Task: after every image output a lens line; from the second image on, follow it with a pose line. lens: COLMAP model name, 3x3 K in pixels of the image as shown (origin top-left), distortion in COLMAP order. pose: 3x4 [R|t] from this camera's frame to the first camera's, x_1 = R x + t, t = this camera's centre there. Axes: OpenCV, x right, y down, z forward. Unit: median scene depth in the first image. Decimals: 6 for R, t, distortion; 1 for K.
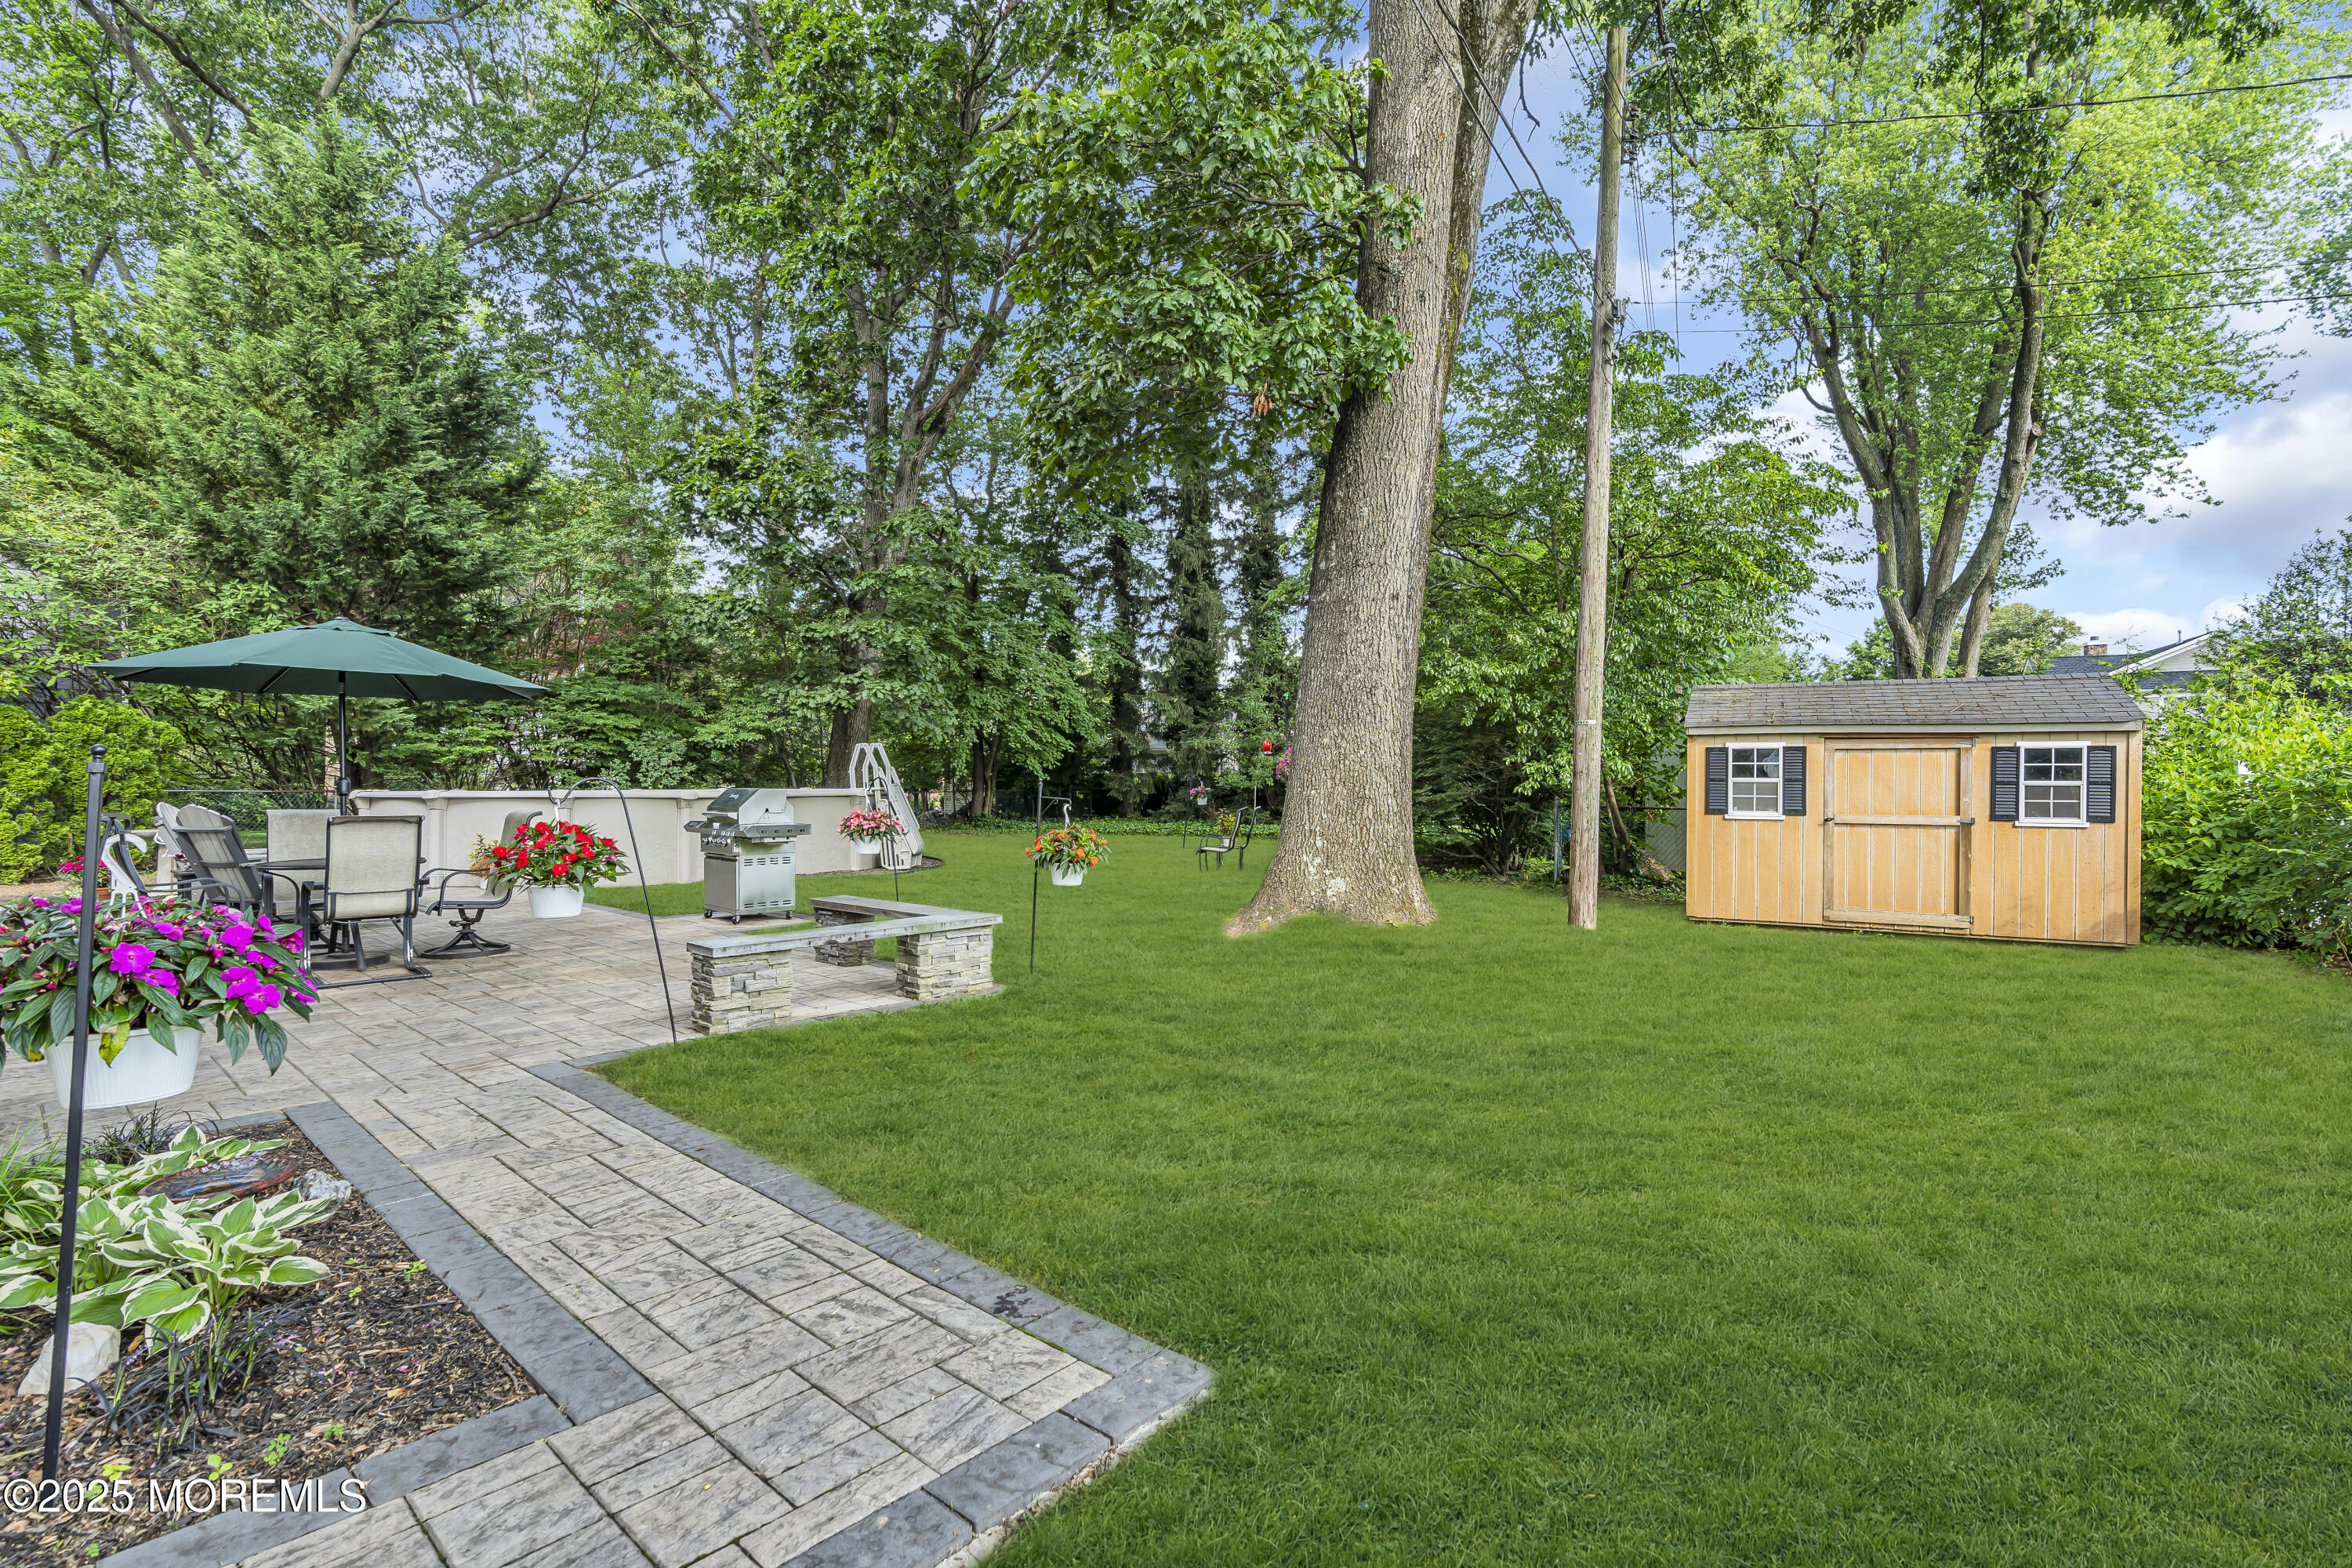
lens RADIAL K [[1112.4, 0, 1184.7], [0, 1112.4, 778.3], [0, 0, 1]] dist [0.000324, -0.000498]
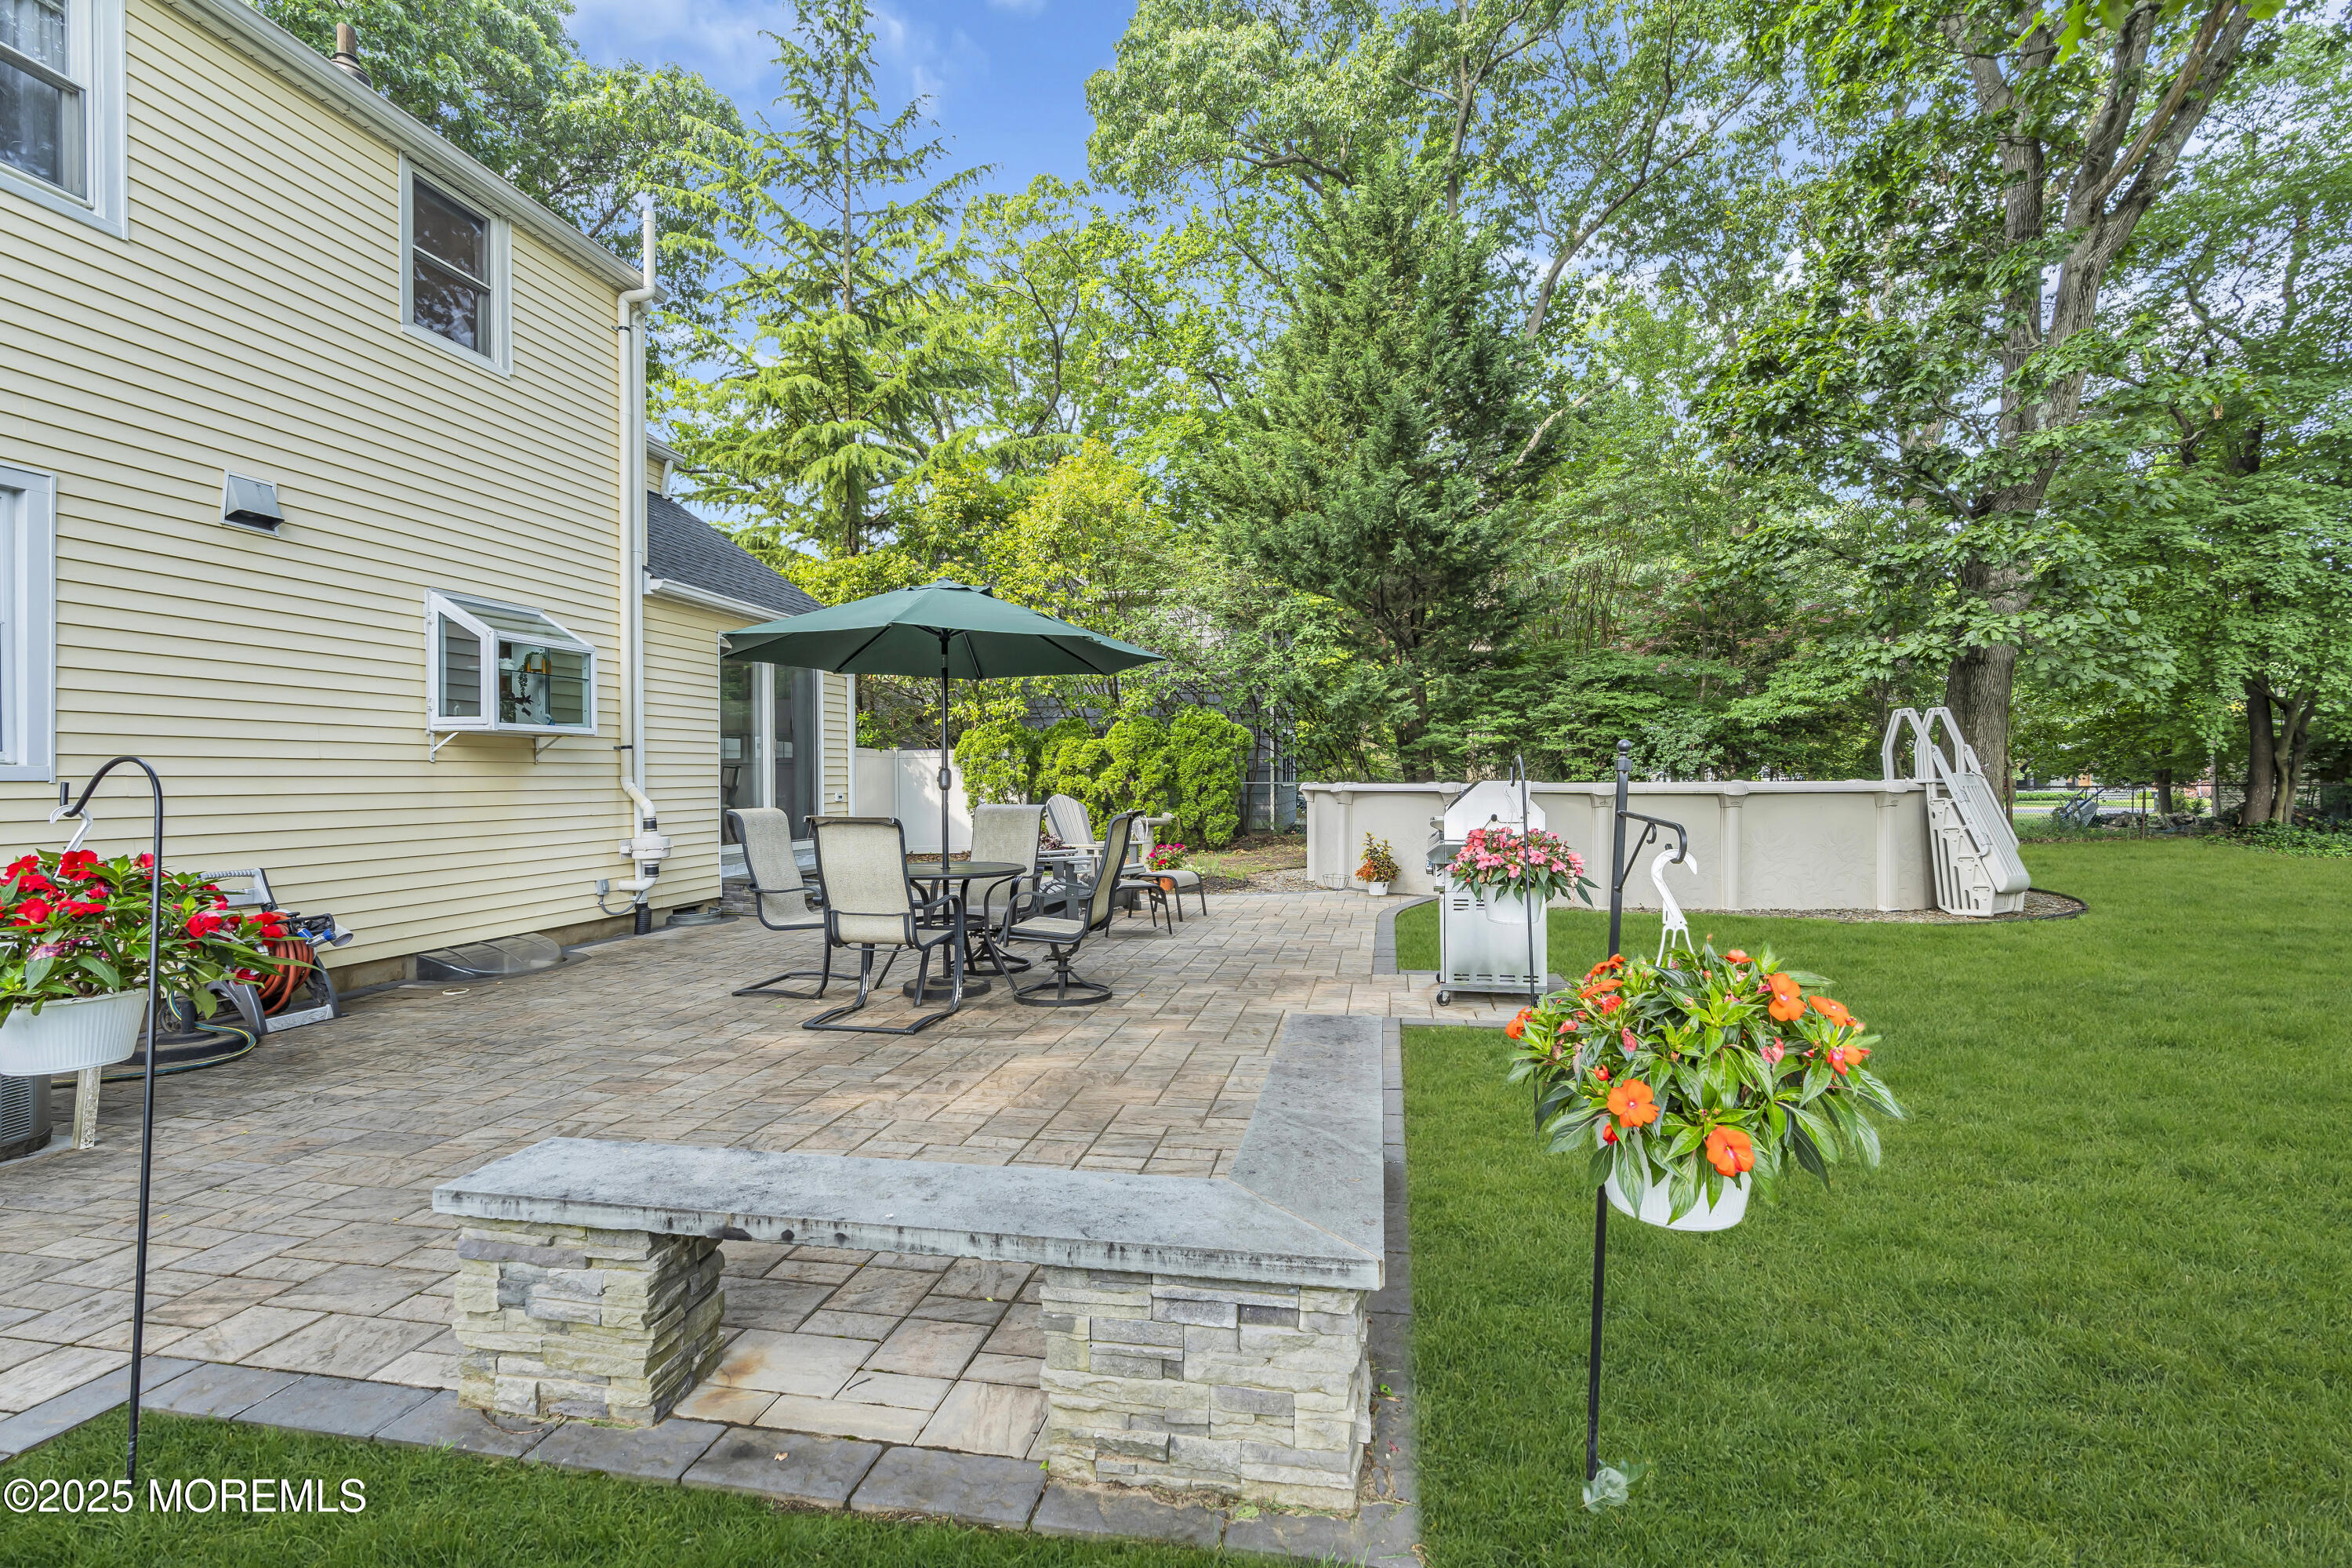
lens RADIAL K [[1065.3, 0, 1183.4], [0, 1065.3, 778.6], [0, 0, 1]] dist [-0.009069, -0.000067]
pose [[0.516369, -0.002244, -0.856364, 0.011375], [0.008882, 0.999957, 0.002735, 0.002959], [0.856320, -0.009018, 0.516366, 0.328535]]
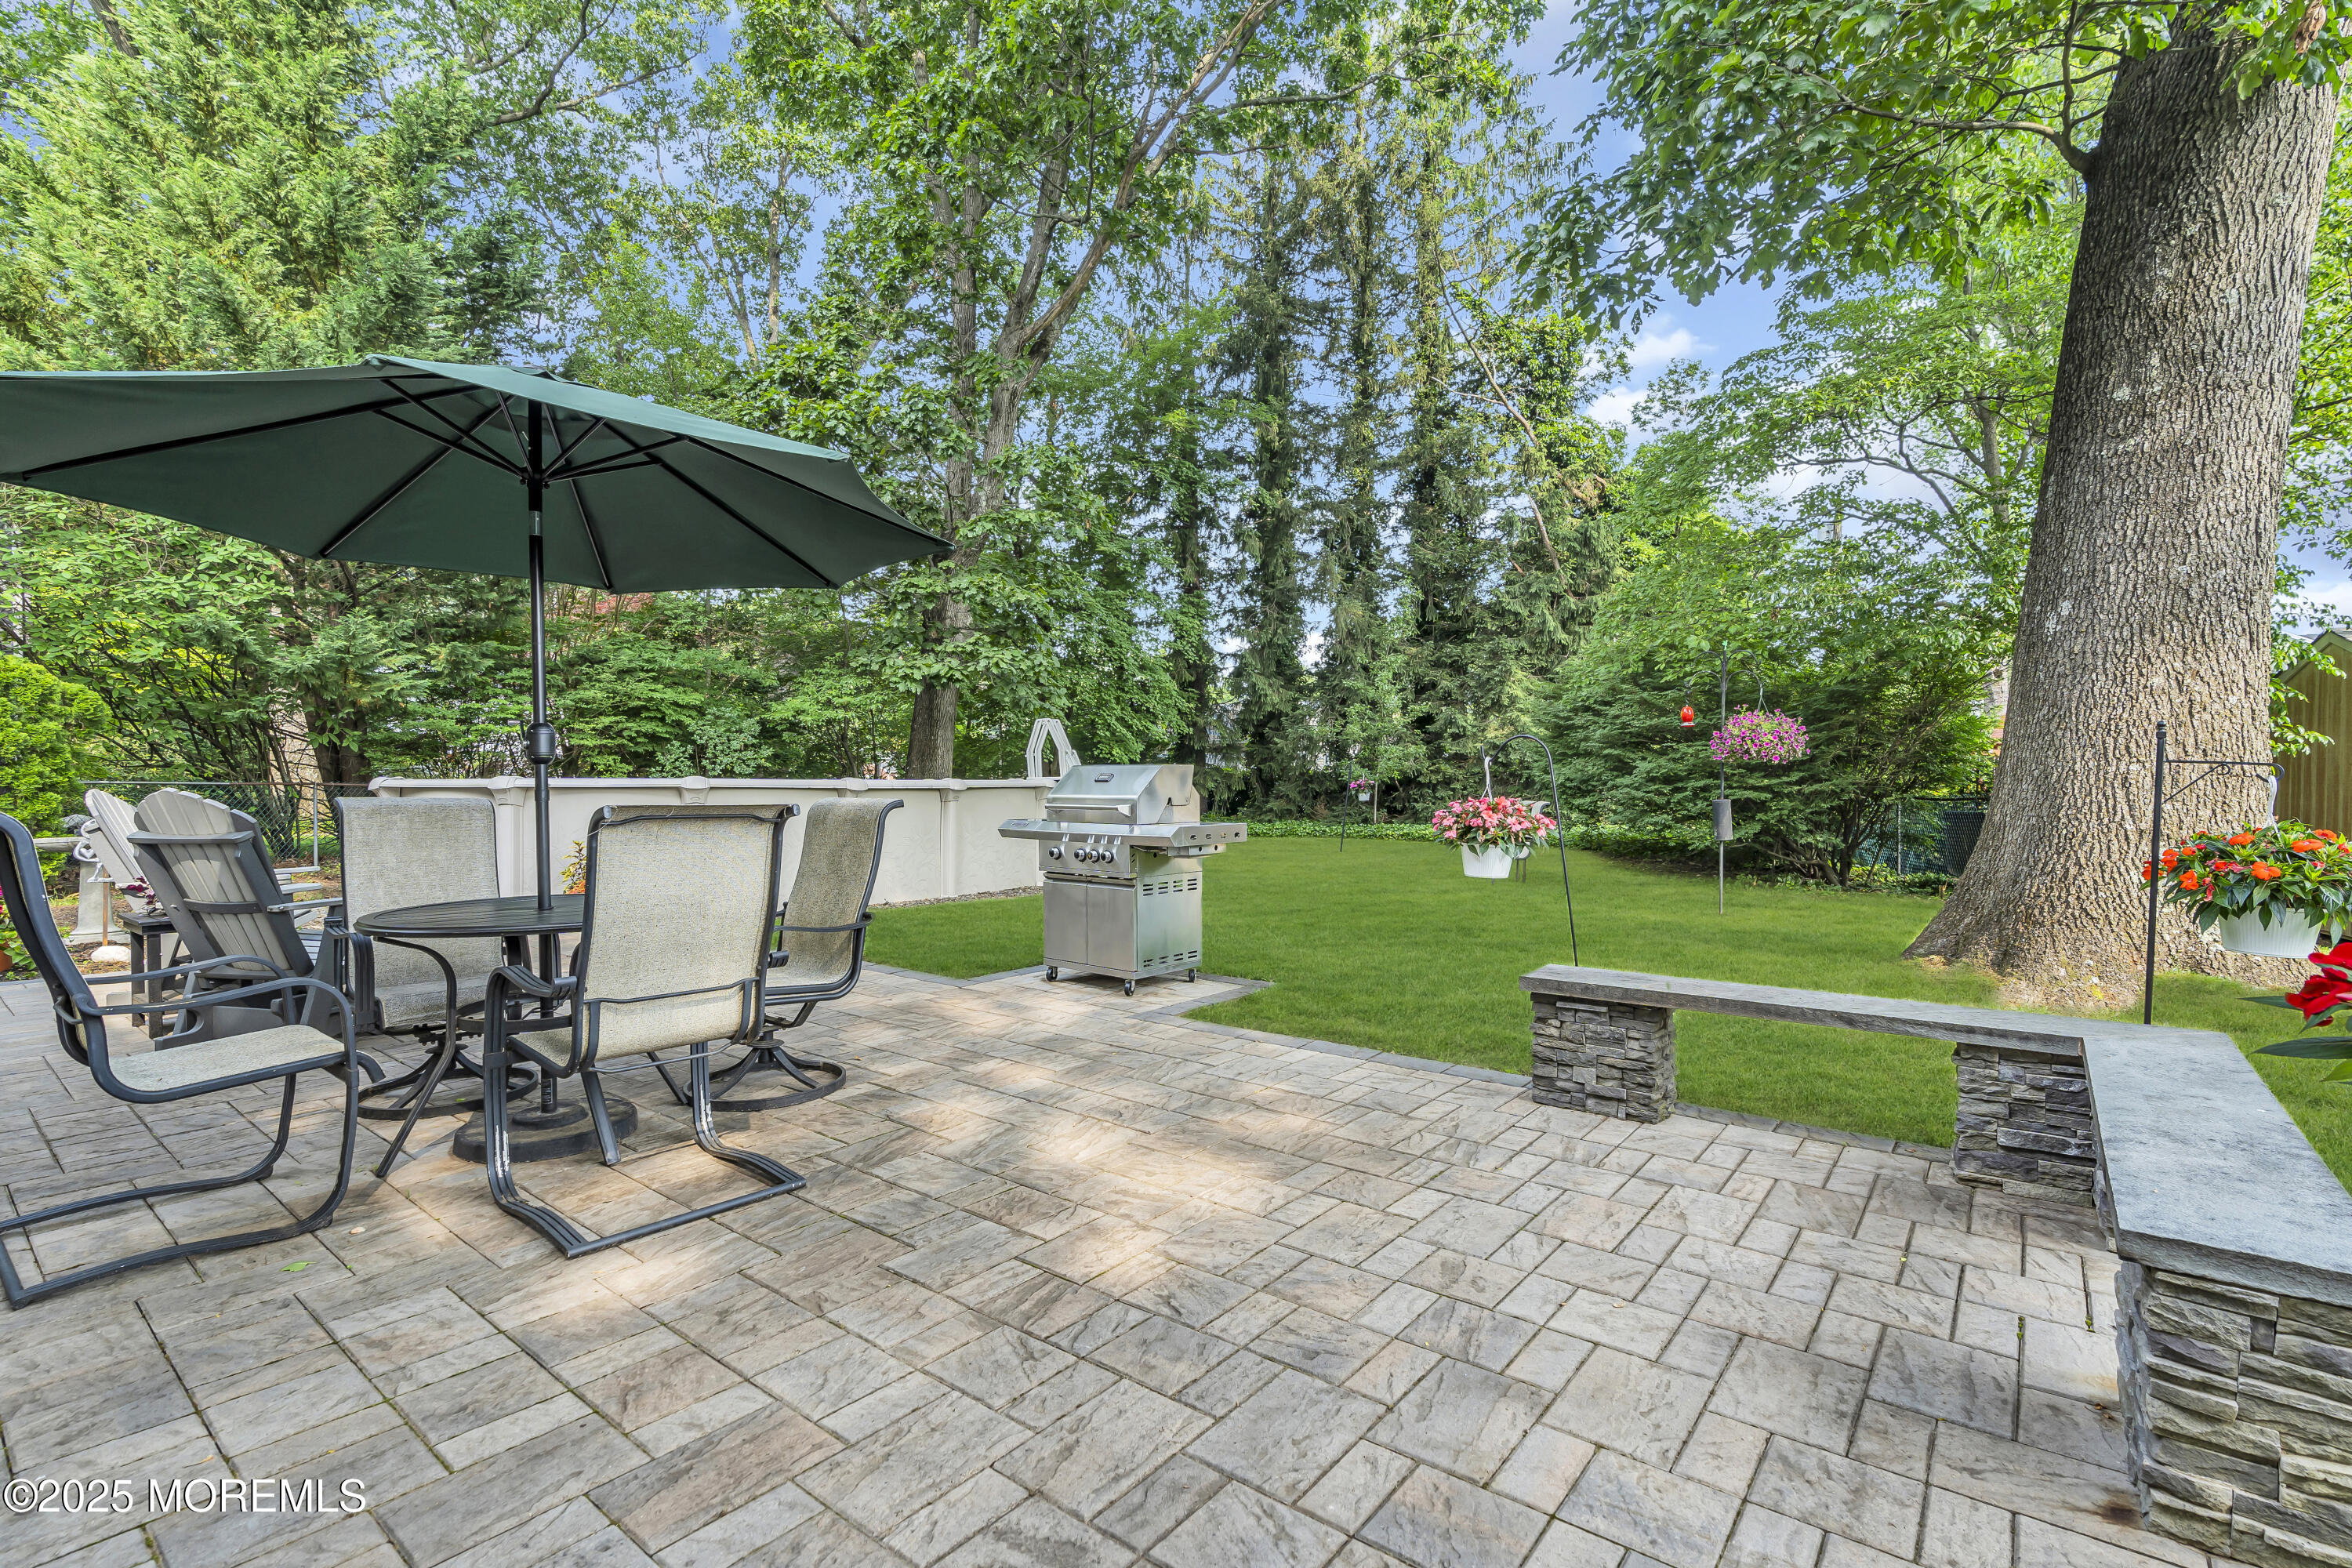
lens RADIAL K [[1085.4, 0, 1180.8], [0, 1085.4, 790.6], [0, 0, 1]] dist [-0.007005, 0.001182]
pose [[0.998018, -0.002377, 0.062880, -0.233287], [0.001720, 0.999943, 0.010509, 0.009891], [-0.062901, -0.010380, 0.997966, 0.242220]]
